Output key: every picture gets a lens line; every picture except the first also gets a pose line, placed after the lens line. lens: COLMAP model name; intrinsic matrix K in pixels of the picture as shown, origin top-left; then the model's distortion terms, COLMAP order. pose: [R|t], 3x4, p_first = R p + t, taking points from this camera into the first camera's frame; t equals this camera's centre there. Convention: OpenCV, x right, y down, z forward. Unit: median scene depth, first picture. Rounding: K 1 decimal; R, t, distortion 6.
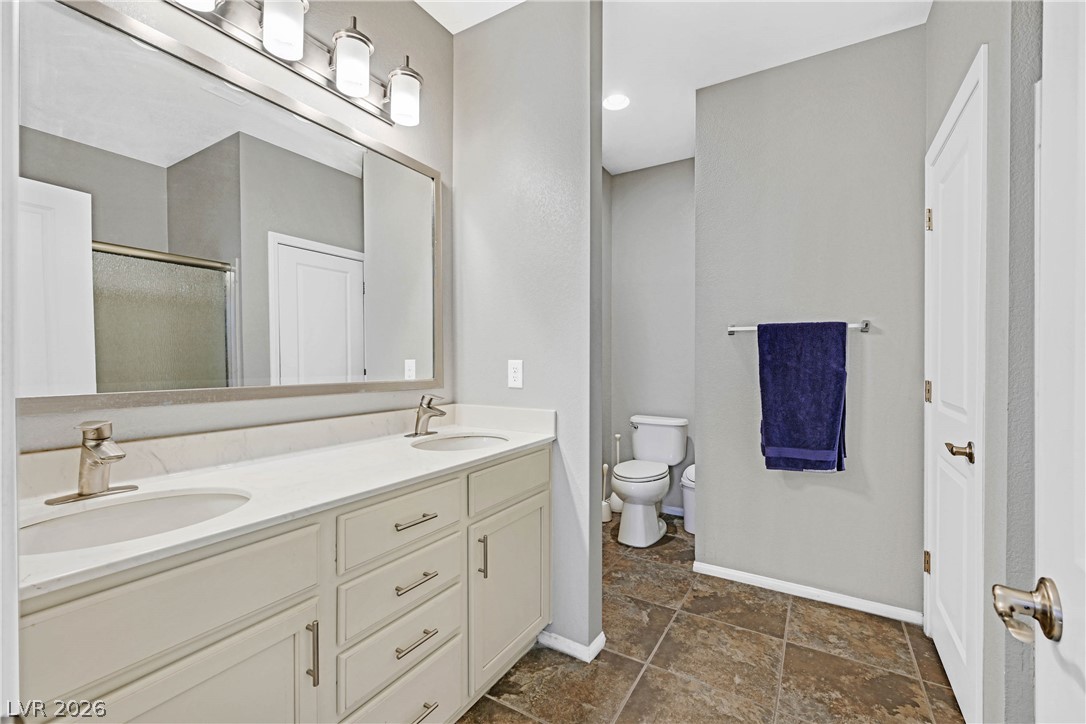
lens RADIAL K [[462.8, 0, 541.9], [0, 462.8, 363.9], [0, 0, 1]] dist [0.002645, -0.000289]
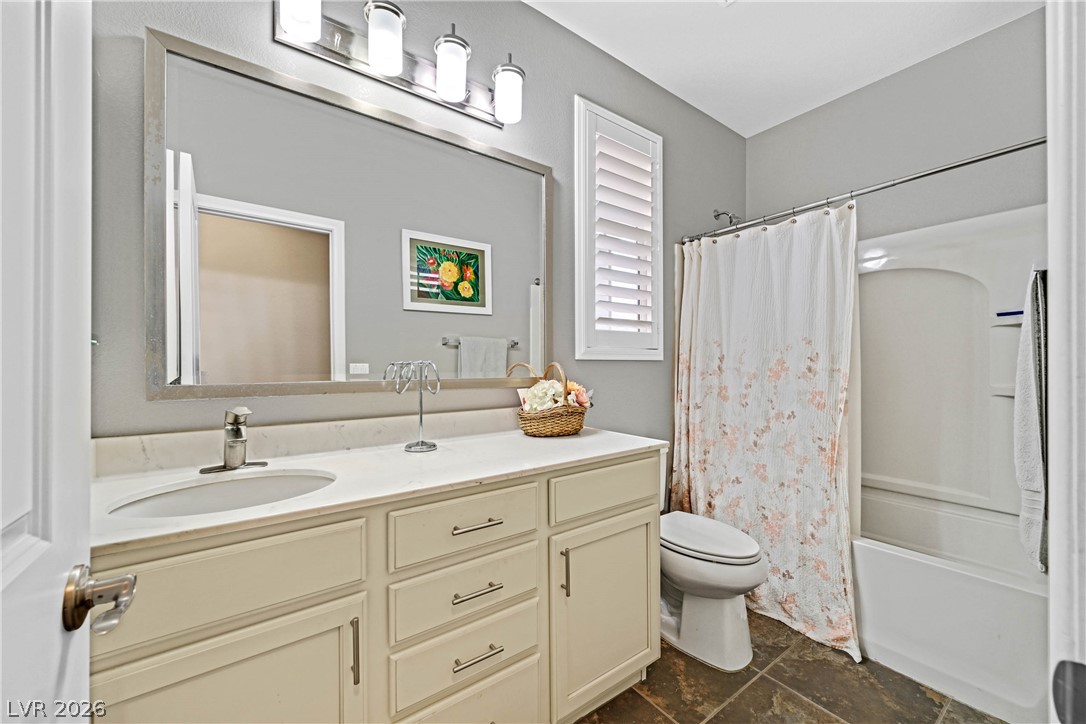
lens RADIAL K [[424.1, 0, 544.6], [0, 424.1, 363.0], [0, 0, 1]] dist [0.012694, 0.000112]
pose [[0.924765, -0.002061, -0.380532, 0.164493], [-0.000319, 0.999981, -0.006191, 0.014516], [0.380538, 0.005847, 0.924747, 0.231537]]
